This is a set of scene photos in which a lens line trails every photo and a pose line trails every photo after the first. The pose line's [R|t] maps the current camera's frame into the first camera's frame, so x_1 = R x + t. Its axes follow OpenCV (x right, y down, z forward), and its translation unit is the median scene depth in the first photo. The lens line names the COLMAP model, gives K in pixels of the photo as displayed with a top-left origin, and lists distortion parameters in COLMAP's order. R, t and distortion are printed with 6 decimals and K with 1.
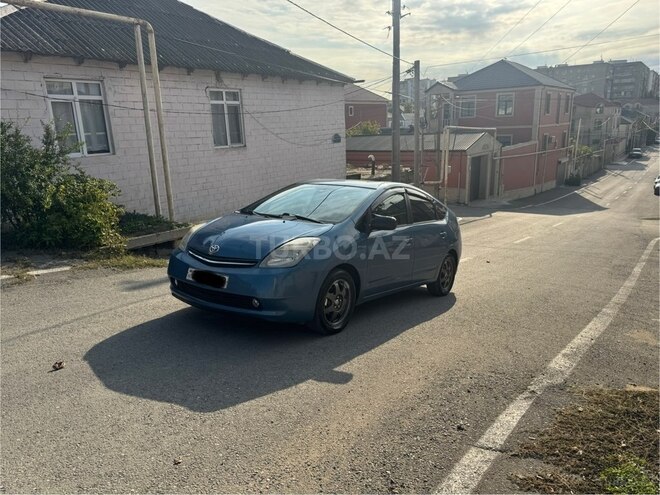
lens RADIAL K [[468.5, 0, 327.6], [0, 468.5, 252.3], [0, 0, 1]] dist [0.044378, -0.050659]
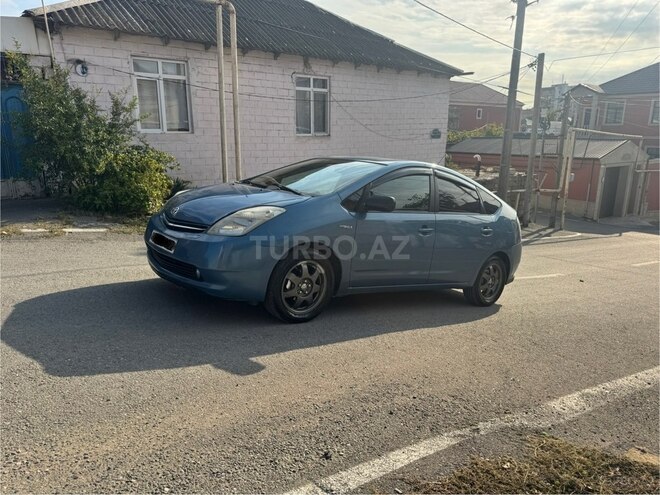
lens RADIAL K [[468.5, 0, 328.2], [0, 468.5, 250.6], [0, 0, 1]] dist [0.044378, -0.050659]
pose [[0.962931, 0.104496, -0.248686, 0.161792], [-0.107561, 0.994198, 0.001271, 0.020865], [0.247376, 0.025525, 0.968583, 0.106404]]
